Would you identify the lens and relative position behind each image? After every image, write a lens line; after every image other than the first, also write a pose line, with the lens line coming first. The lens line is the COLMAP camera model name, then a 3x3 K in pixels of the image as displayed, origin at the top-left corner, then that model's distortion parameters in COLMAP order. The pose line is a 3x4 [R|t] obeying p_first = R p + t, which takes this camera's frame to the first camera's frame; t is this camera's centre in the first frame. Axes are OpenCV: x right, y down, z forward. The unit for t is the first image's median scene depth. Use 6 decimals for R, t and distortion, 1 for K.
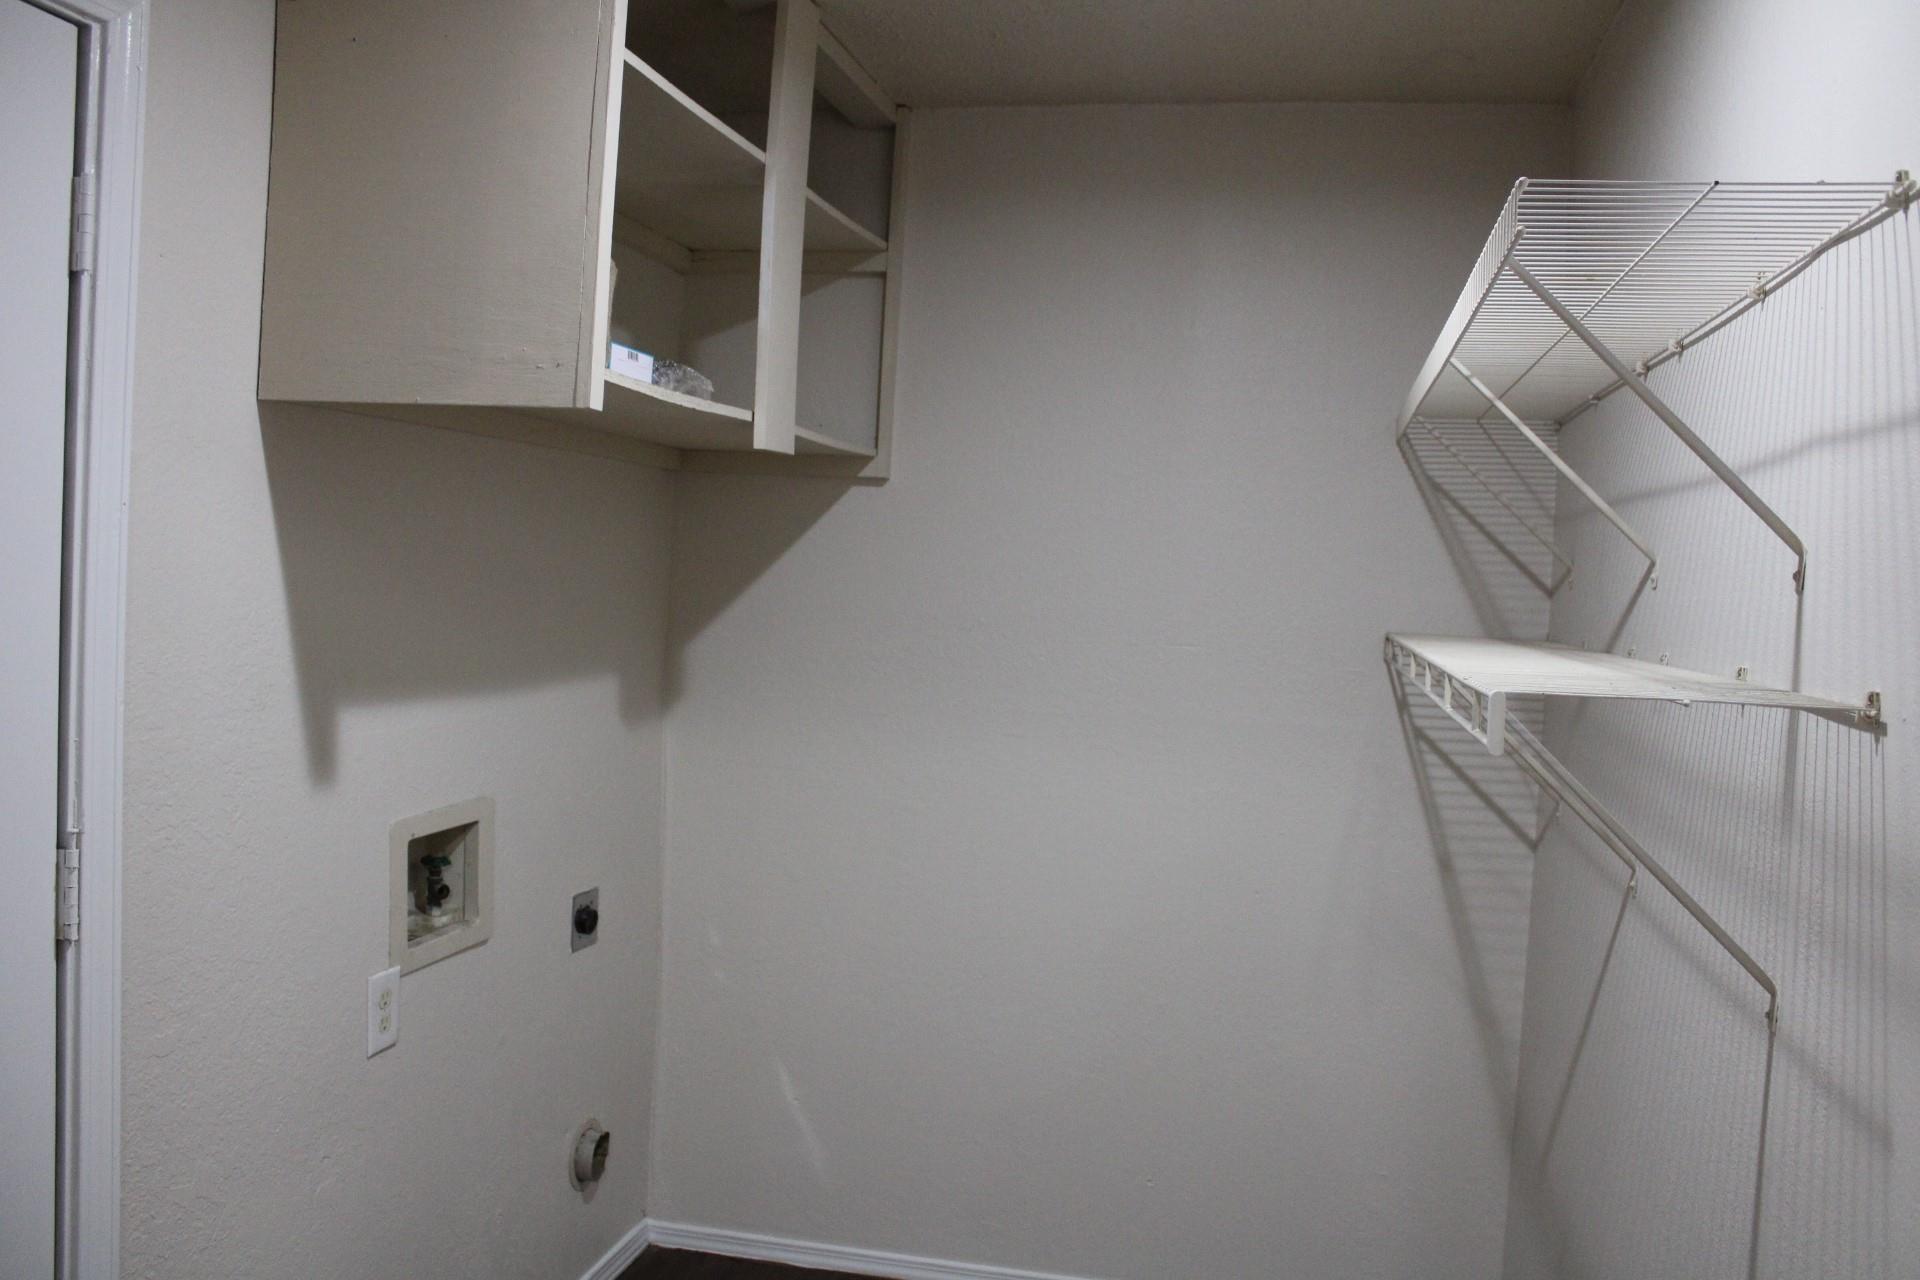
lens RADIAL K [[1640.2, 0, 952.9], [0, 1640.2, 621.4], [0, 0, 1]] dist [-0.169855, 0.119959]
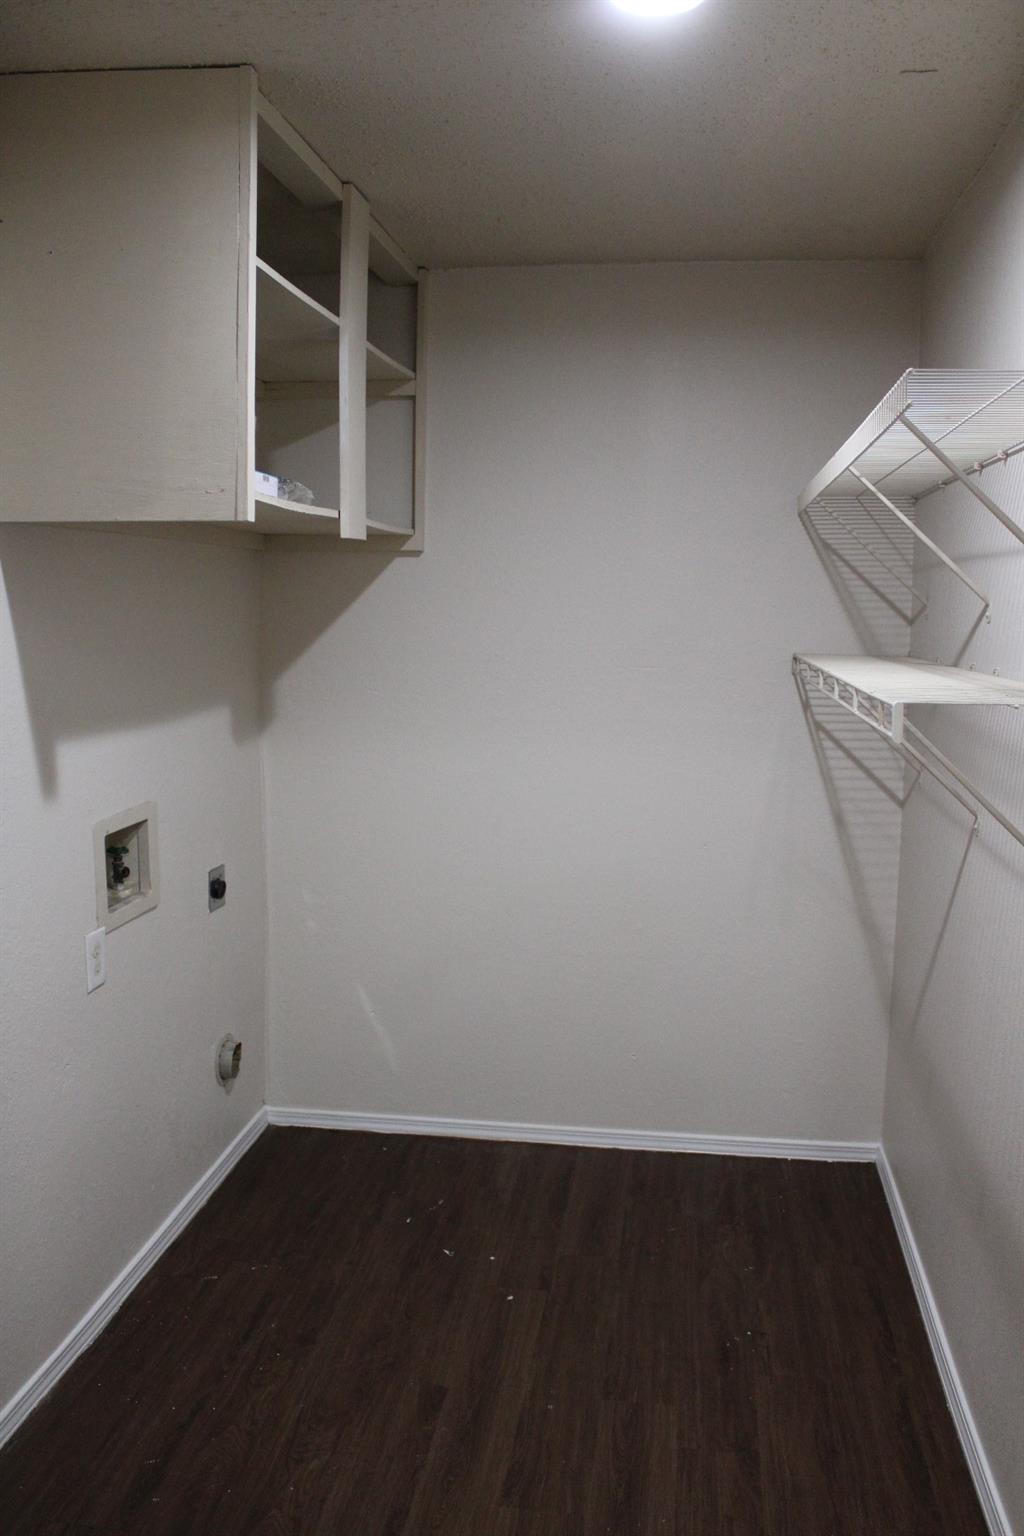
lens RADIAL K [[1312.1, 0, 515.4], [0, 1312.1, 772.4], [0, 0, 1]] dist [-0.169855, 0.119959]
pose [[0.996726, -0.043433, 0.068194, -0.050456], [0.036553, 0.994408, 0.099079, -0.011562], [-0.072116, -0.096262, 0.992740, -0.094706]]
